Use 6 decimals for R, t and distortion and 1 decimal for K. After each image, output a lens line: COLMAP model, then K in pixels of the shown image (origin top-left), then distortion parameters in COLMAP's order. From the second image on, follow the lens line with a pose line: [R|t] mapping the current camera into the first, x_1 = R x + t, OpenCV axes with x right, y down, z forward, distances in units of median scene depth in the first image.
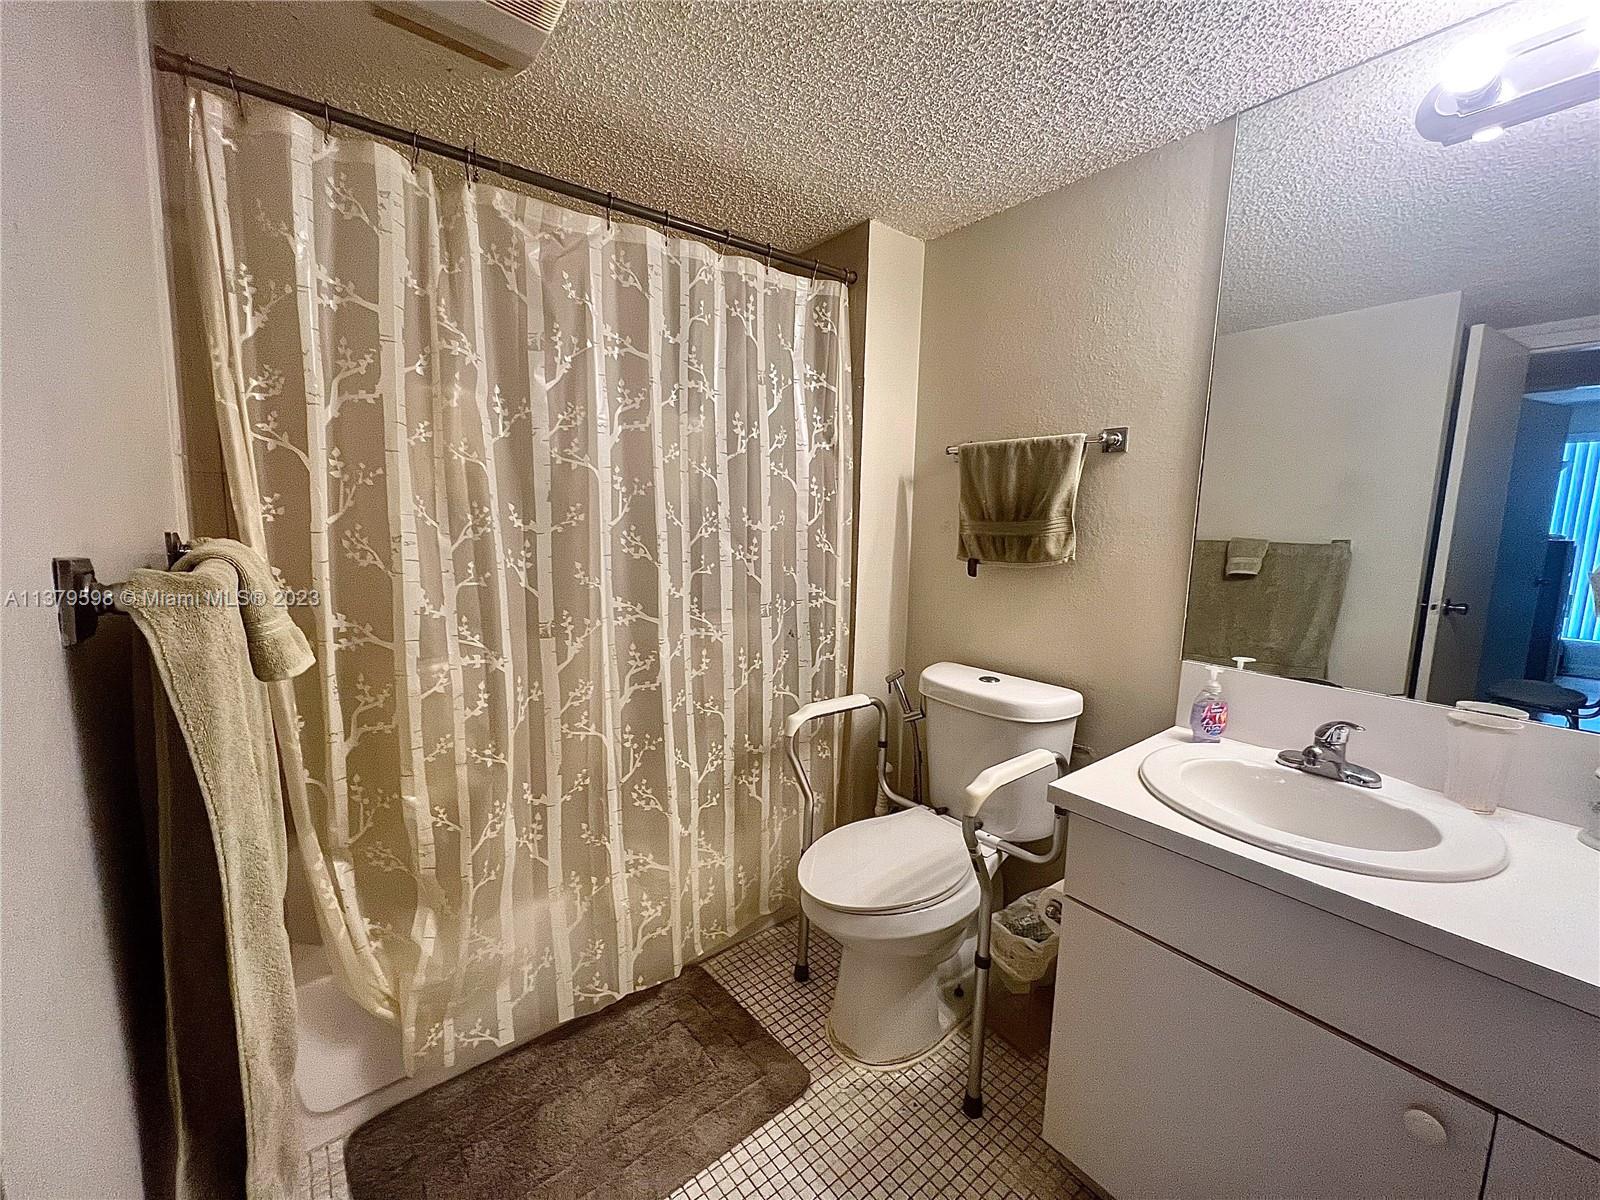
lens RADIAL K [[641.2, 0, 800.4], [0, 641.2, 599.5], [0, 0, 1]] dist [-0.000736, -0.000361]
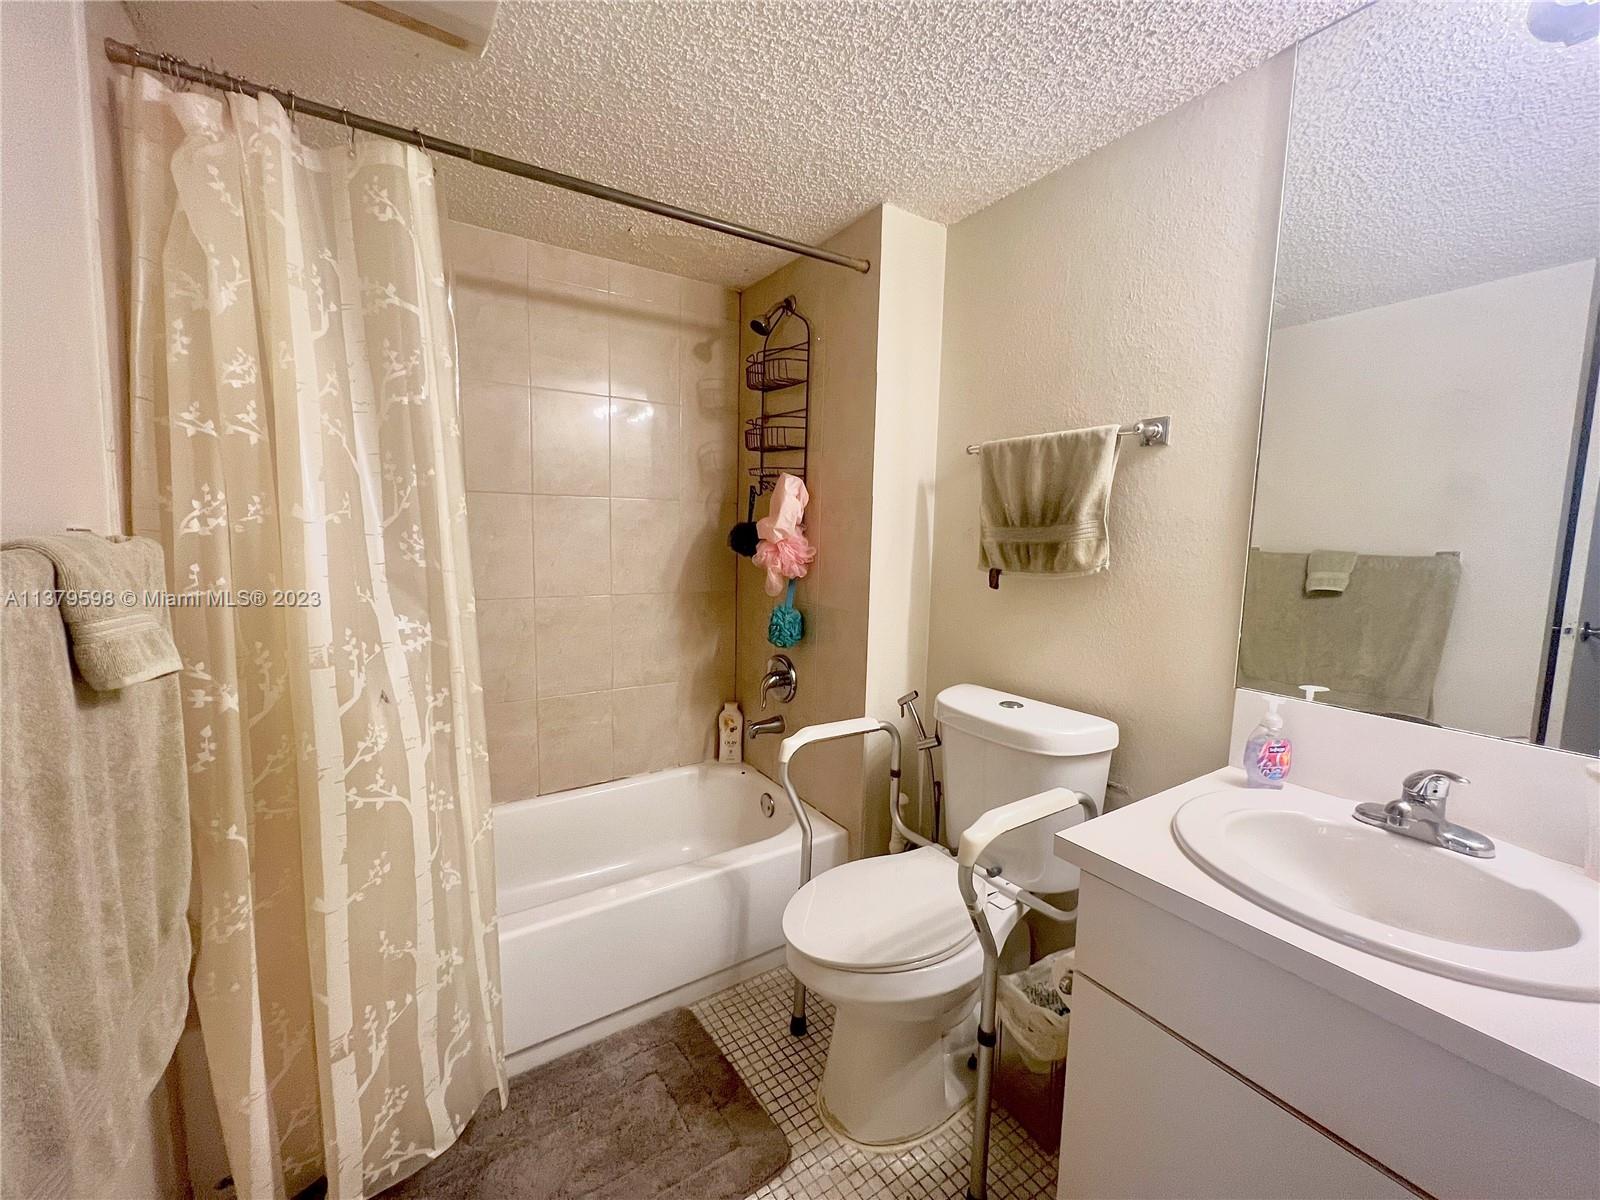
lens RADIAL K [[641.2, 0, 801.0], [0, 641.2, 599.7], [0, 0, 1]] dist [-0.000736, -0.000361]
pose [[0.995208, 0.009045, -0.097366, 0.100505], [-0.011727, 0.999567, -0.027004, 0.007574], [0.097079, 0.028016, 0.994882, 0.096564]]
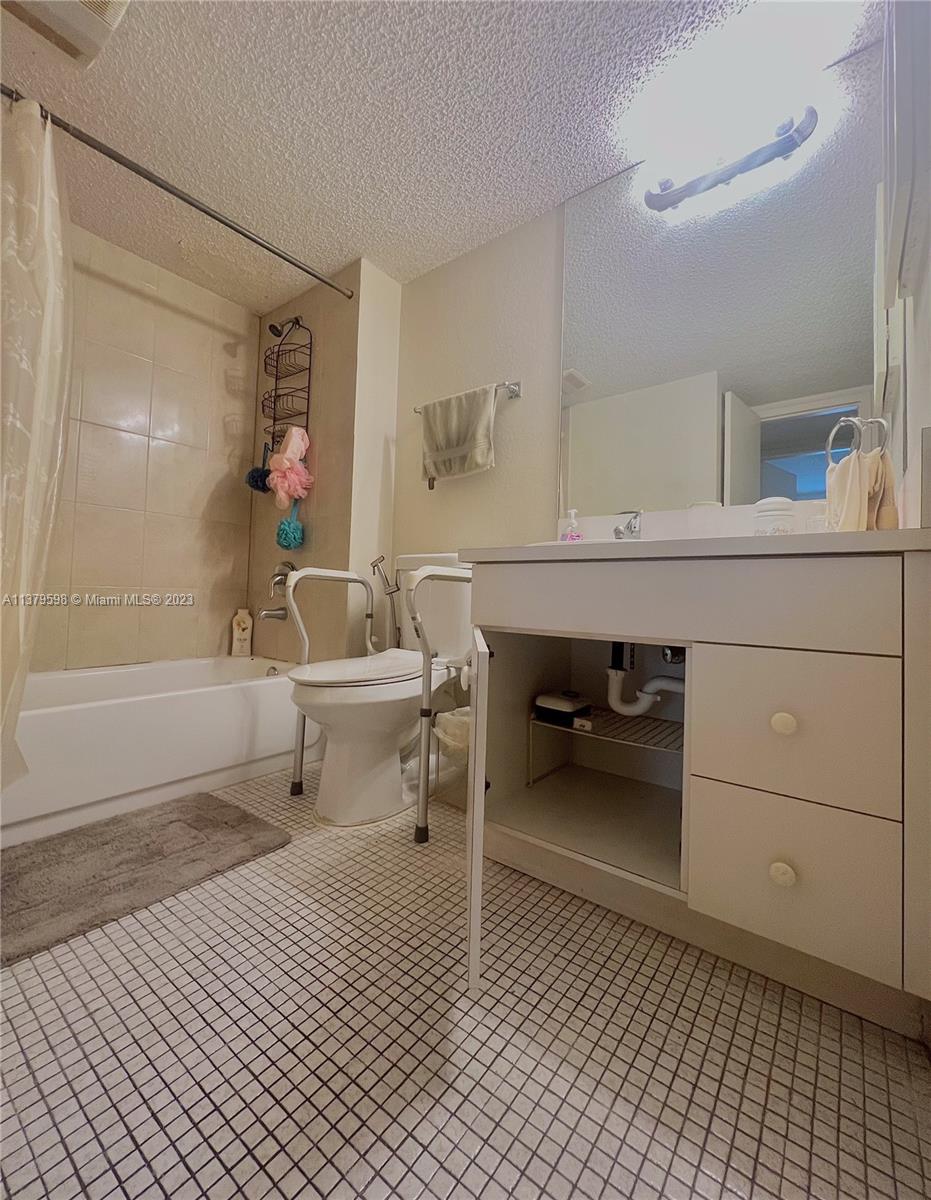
lens RADIAL K [[496.4, 0, 469.6], [0, 496.4, 582.1], [0, 0, 1]] dist [-0.004303, 0.000589]
pose [[0.971641, 0.014349, 0.236024, 0.107175], [0.022939, 0.987729, -0.154481, 0.393398], [-0.235345, 0.155514, 0.959390, -0.056848]]
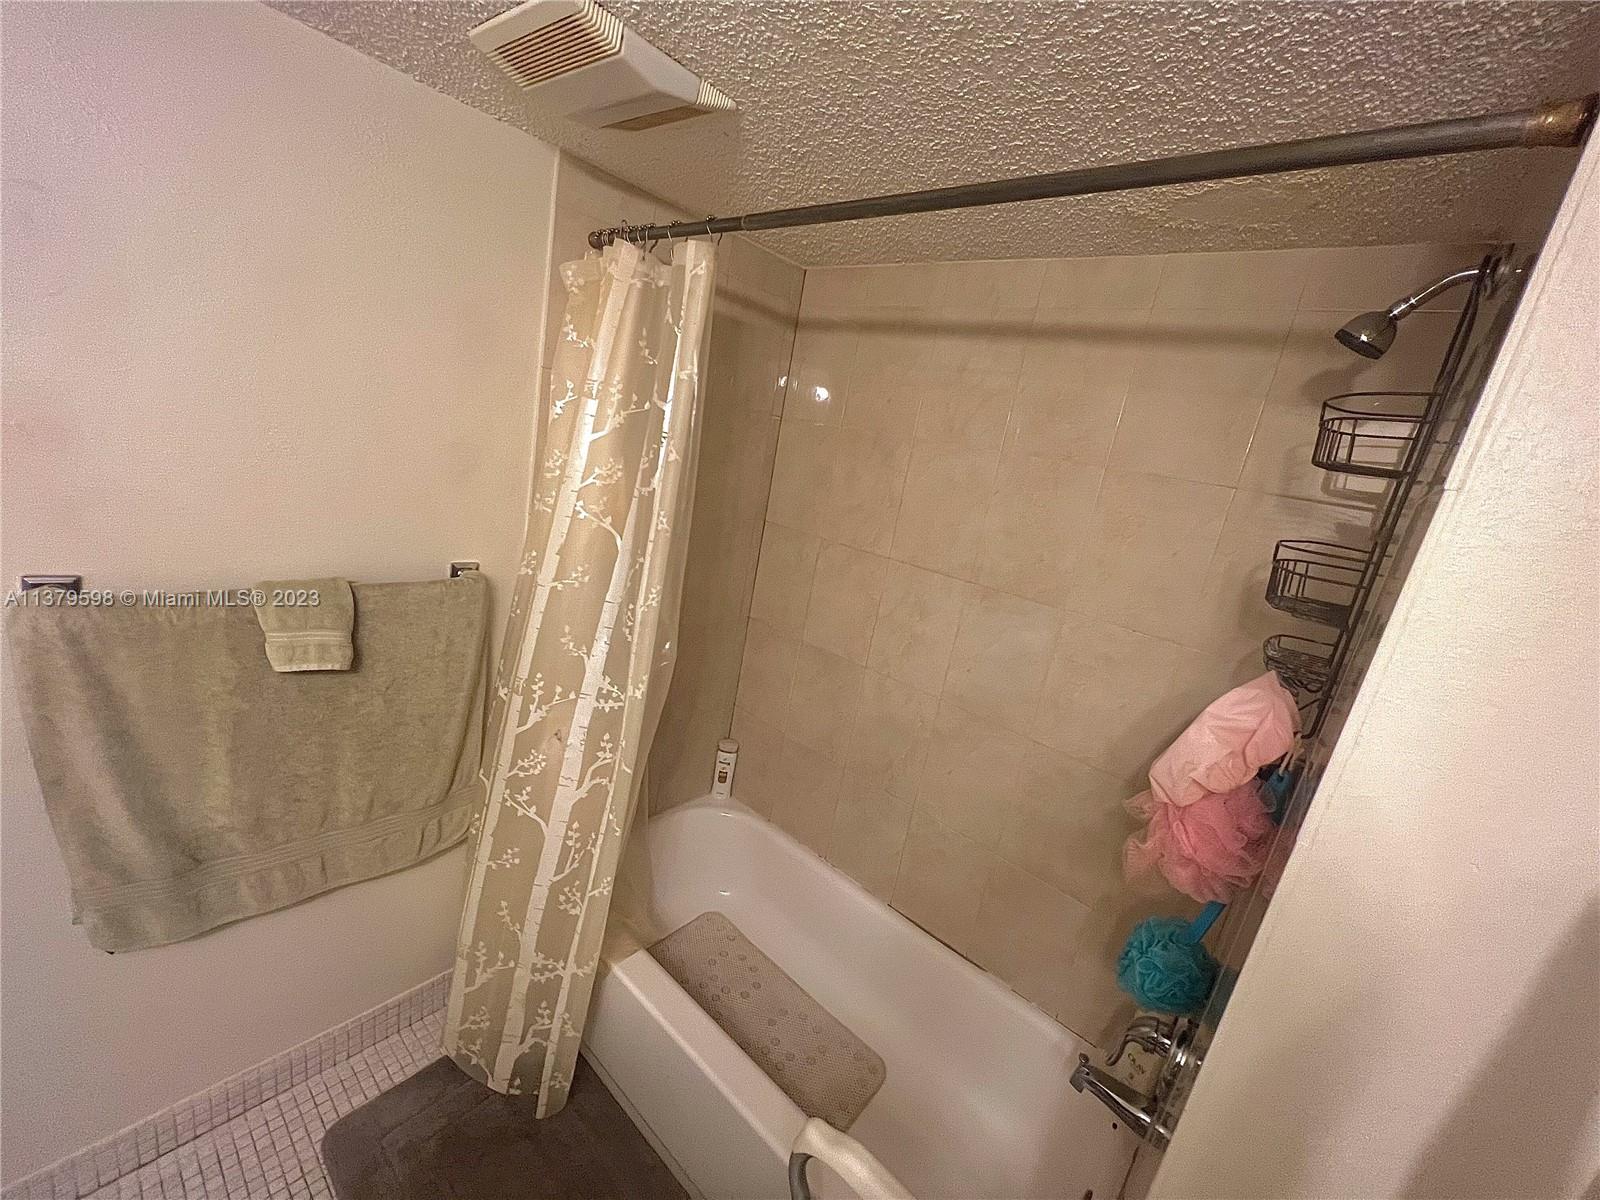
lens RADIAL K [[650.5, 0, 797.4], [0, 650.5, 598.2], [0, 0, 1]] dist [-0.011670, -0.000578]
pose [[0.170967, 0.242843, -0.954881, 0.454837], [-0.294527, 0.937433, 0.185672, -0.381155], [0.940226, 0.249494, 0.231793, 0.950457]]
